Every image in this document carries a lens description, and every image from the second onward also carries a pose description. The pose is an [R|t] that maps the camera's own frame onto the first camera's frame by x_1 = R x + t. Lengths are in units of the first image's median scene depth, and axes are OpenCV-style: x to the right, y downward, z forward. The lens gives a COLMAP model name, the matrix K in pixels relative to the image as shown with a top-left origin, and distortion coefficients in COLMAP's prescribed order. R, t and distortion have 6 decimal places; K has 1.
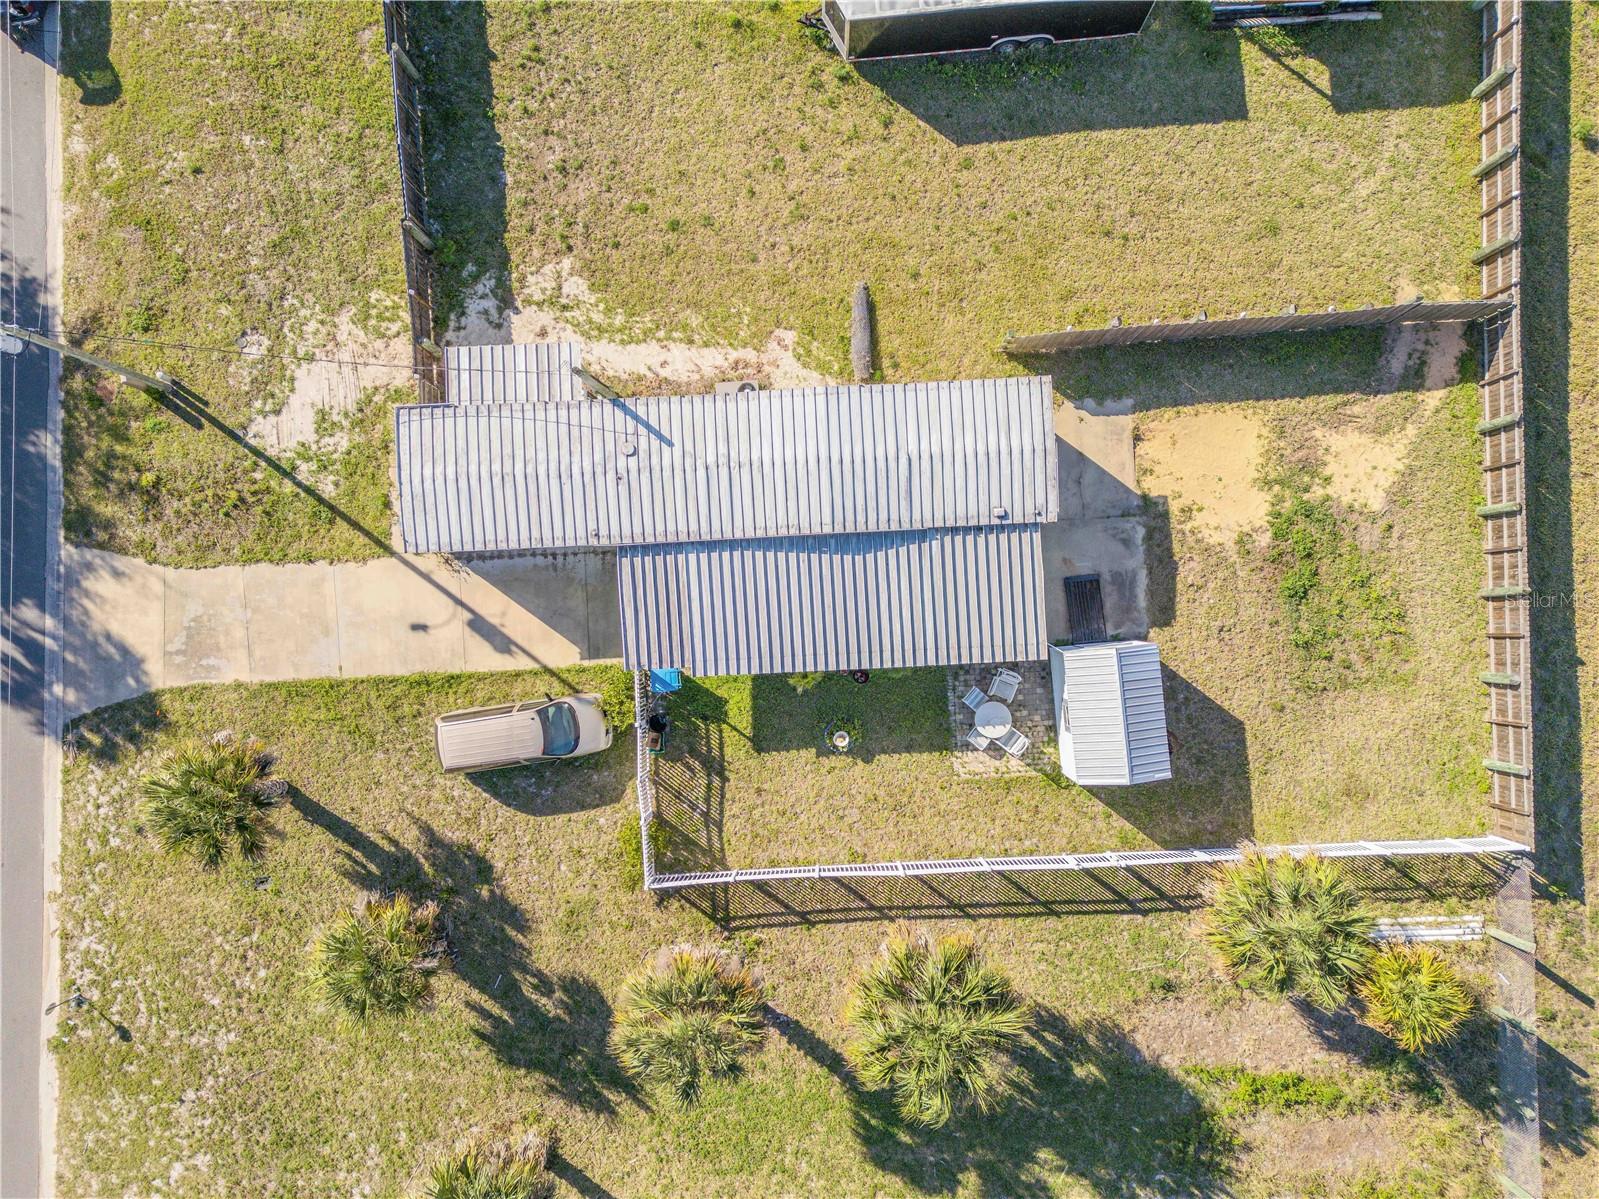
lens RADIAL K [[1145.6, 0, 799.5], [0, 1145.6, 599.5], [0, 0, 1]] dist [0.067265, -0.053784]
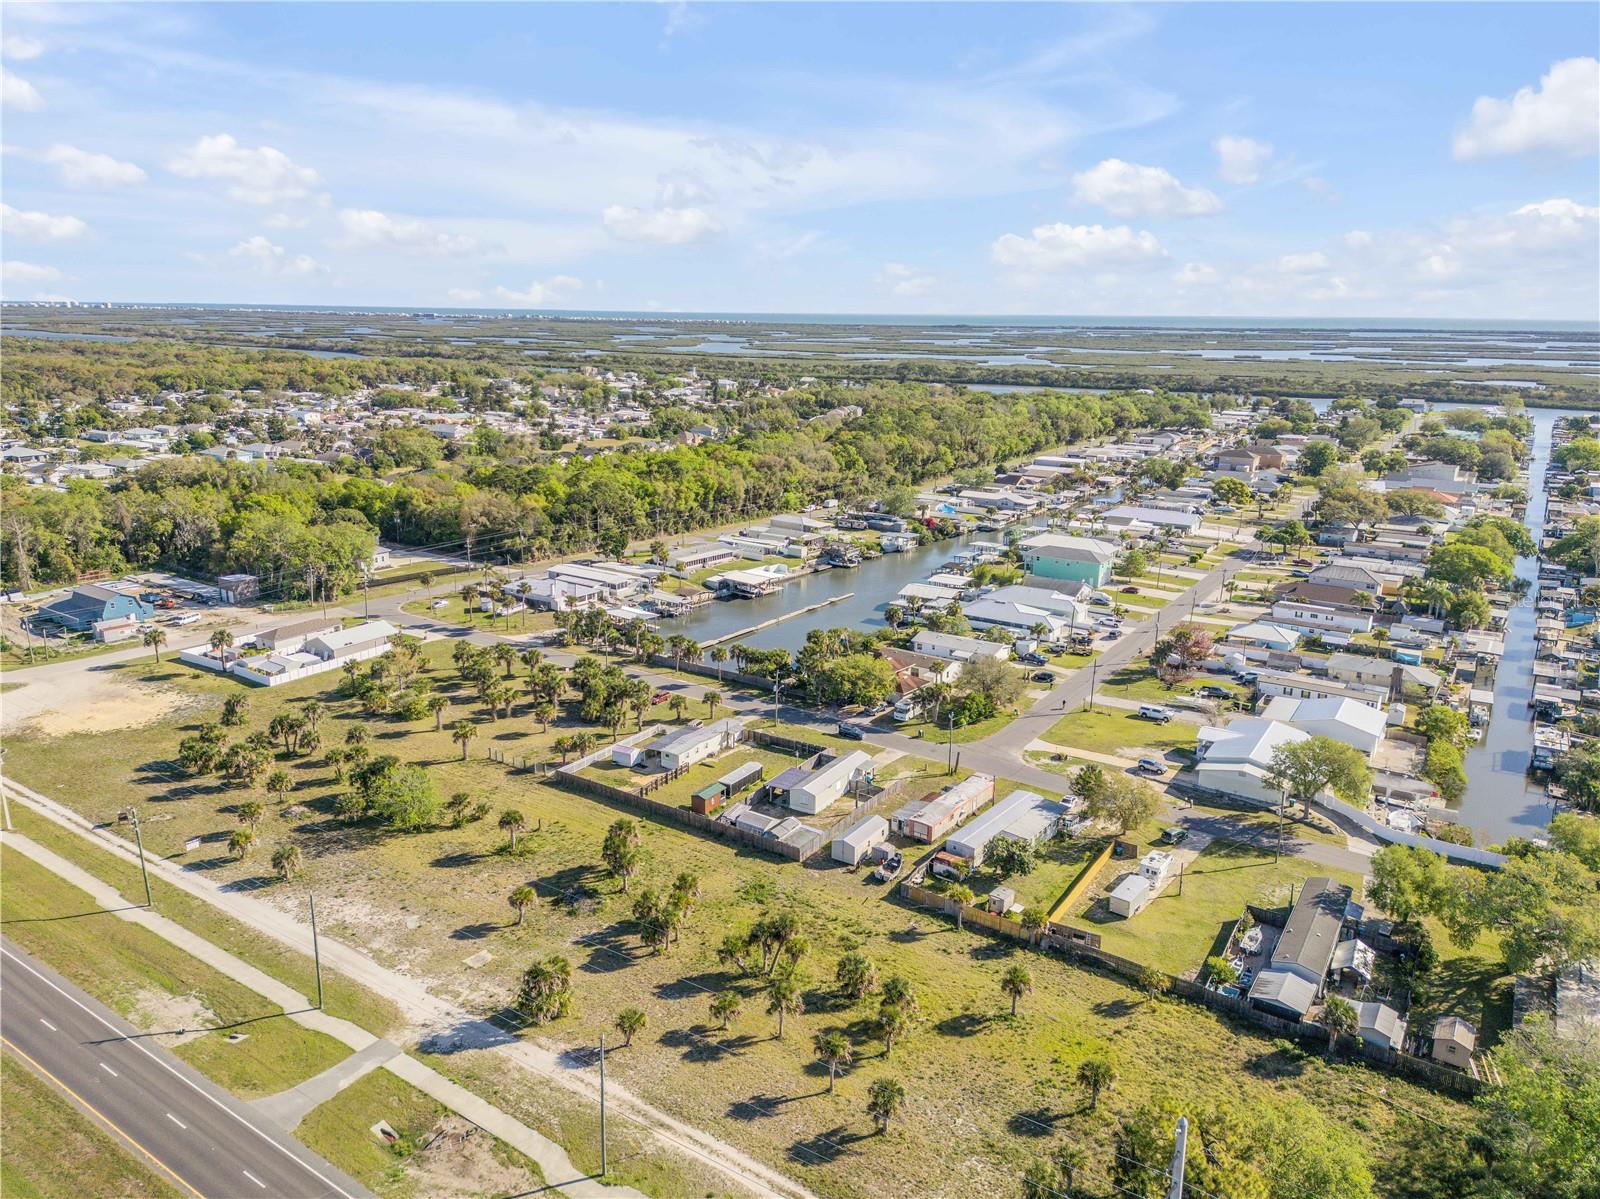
lens RADIAL K [[1142.4, 0, 806.4], [0, 1142.4, 605.8], [0, 0, 1]] dist [0.107685, -0.132183]
pose [[-0.577017, 0.210718, -0.789082, 3.826372], [-0.816653, -0.135377, 0.561027, -3.482921], [0.011395, 0.968128, 0.250198, -1.042902]]
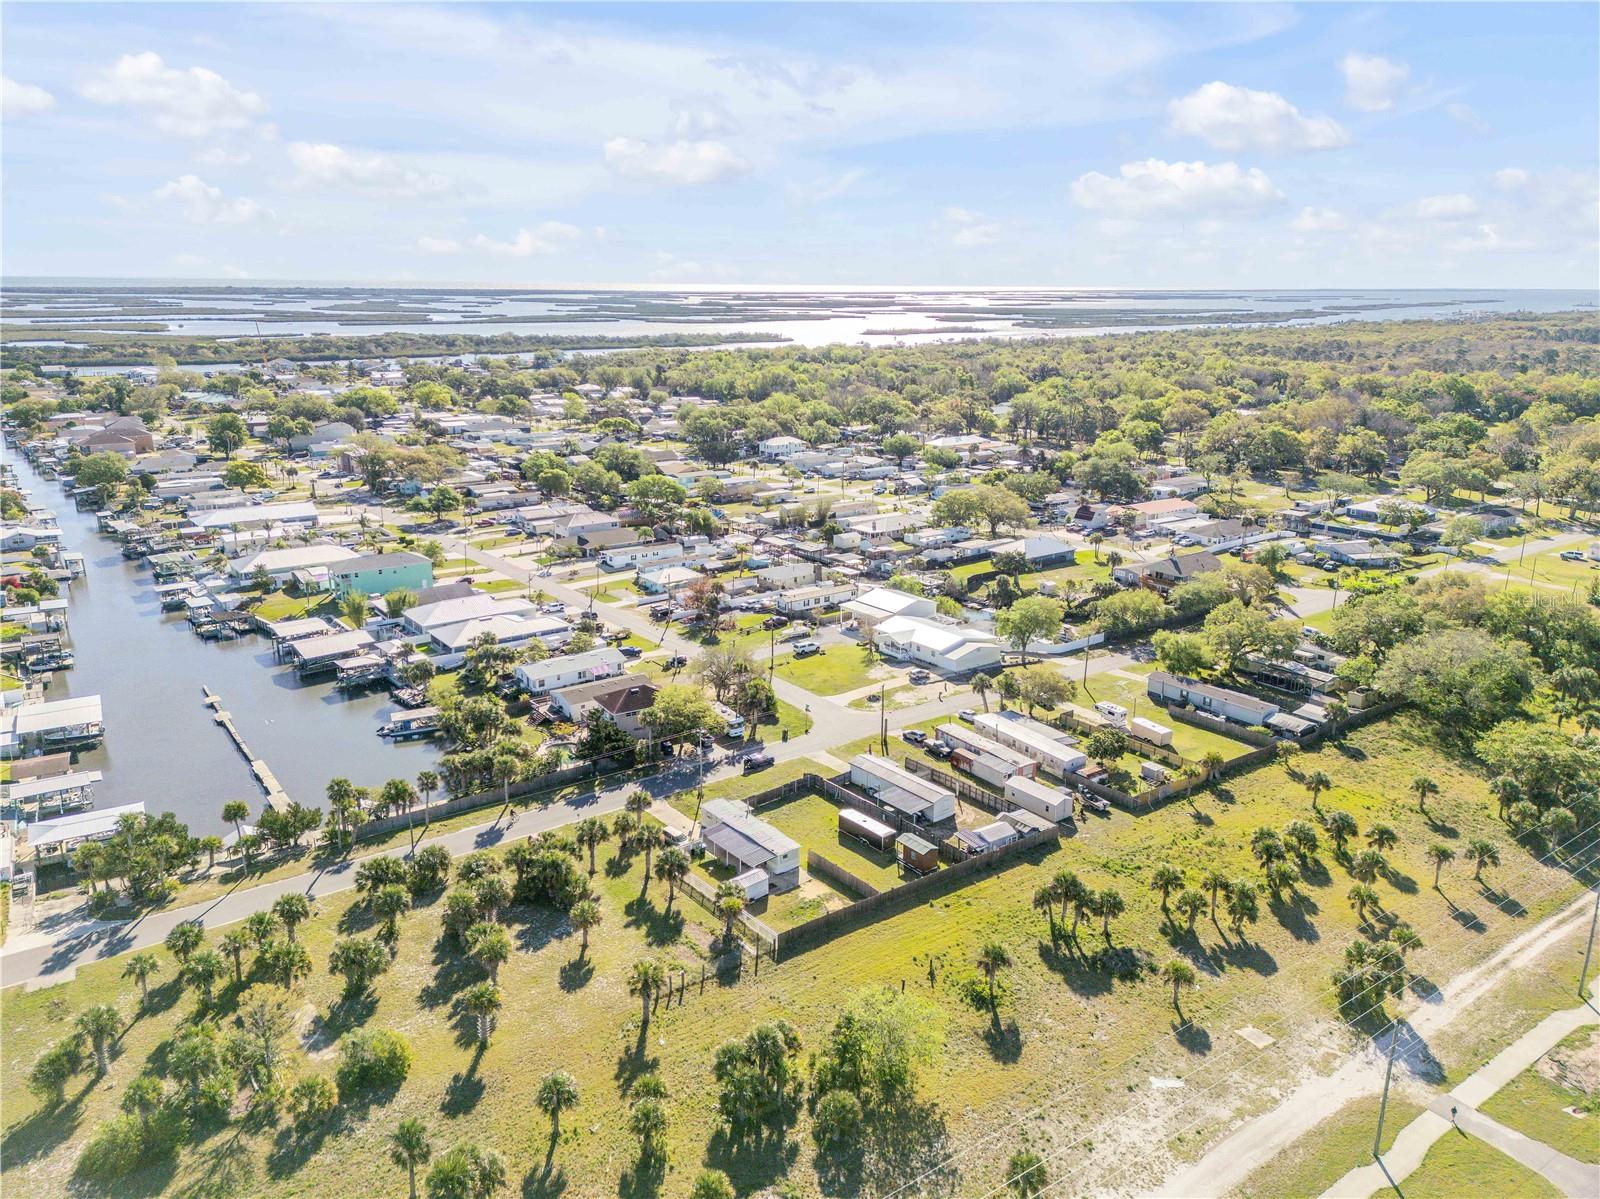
lens RADIAL K [[1146.3, 0, 800.0], [0, 1146.3, 599.5], [0, 0, 1]] dist [0.067265, -0.053784]
pose [[0.585274, 0.235743, -0.775809, 3.258512], [-0.810835, 0.168995, -0.560346, 2.047364], [-0.000990, 0.957009, 0.290057, -1.187460]]
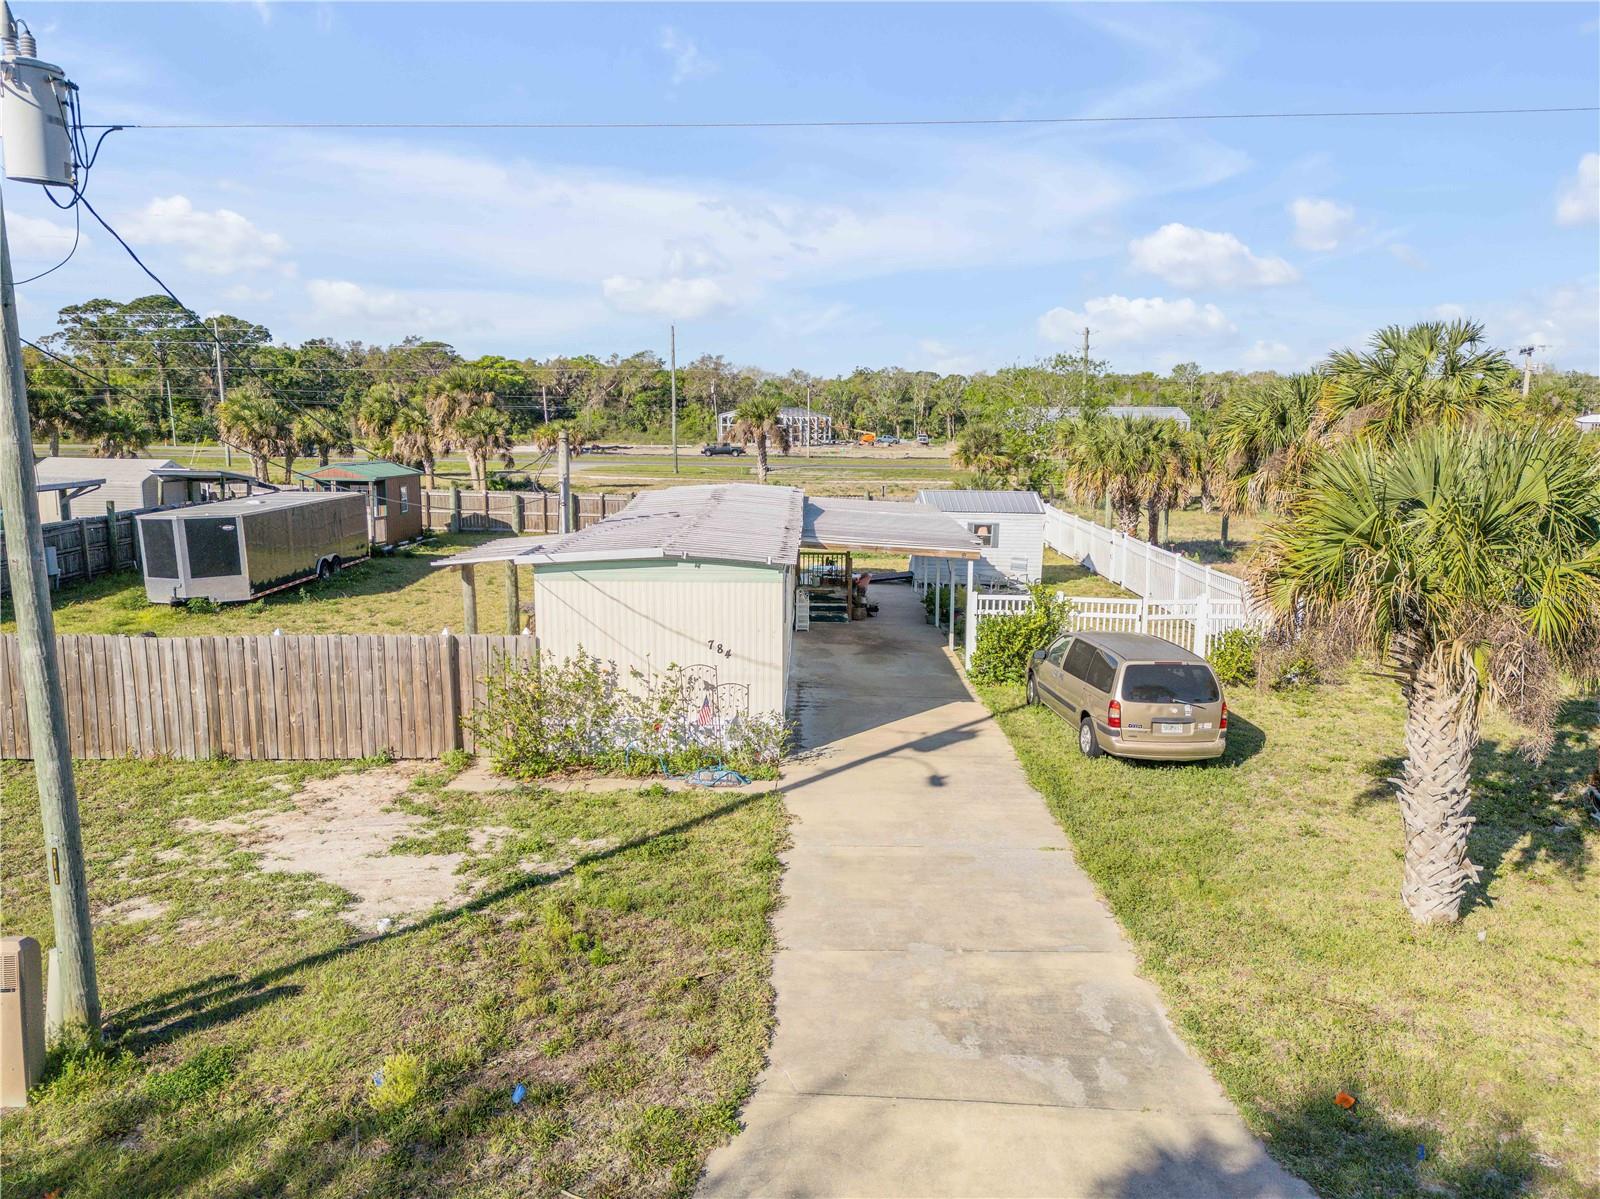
lens RADIAL K [[1134.9, 0, 806.0], [0, 1134.9, 605.2], [0, 0, 1]] dist [0.097228, -0.104777]
pose [[0.053974, -0.148895, 0.987379, -0.780889], [0.998173, 0.034942, -0.049295, -0.008489], [-0.027161, 0.988235, 0.150509, 0.859602]]
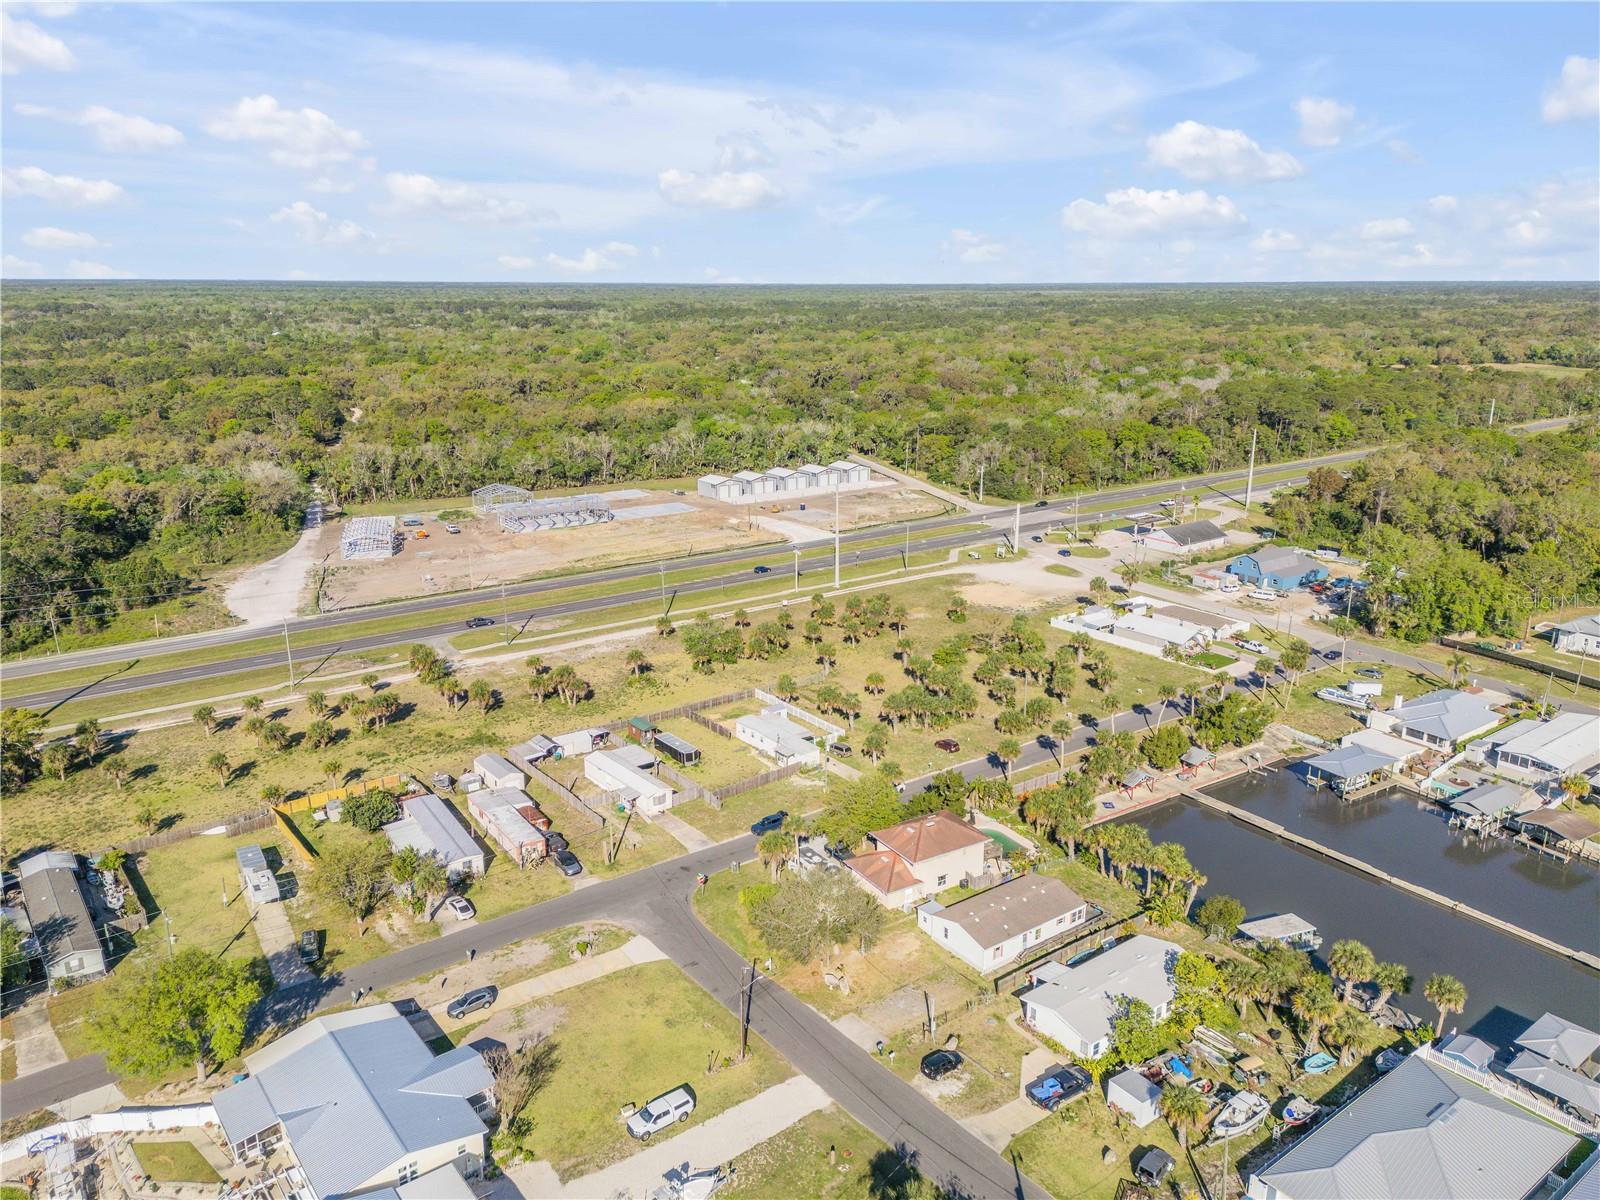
lens RADIAL K [[1134.9, 0, 806.0], [0, 1134.9, 605.7], [0, 0, 1]] dist [0.097228, -0.104777]
pose [[-0.584342, -0.213541, 0.782907, -4.094383], [0.811432, -0.140662, 0.567267, -2.867557], [-0.011010, 0.966755, 0.255469, -0.989482]]
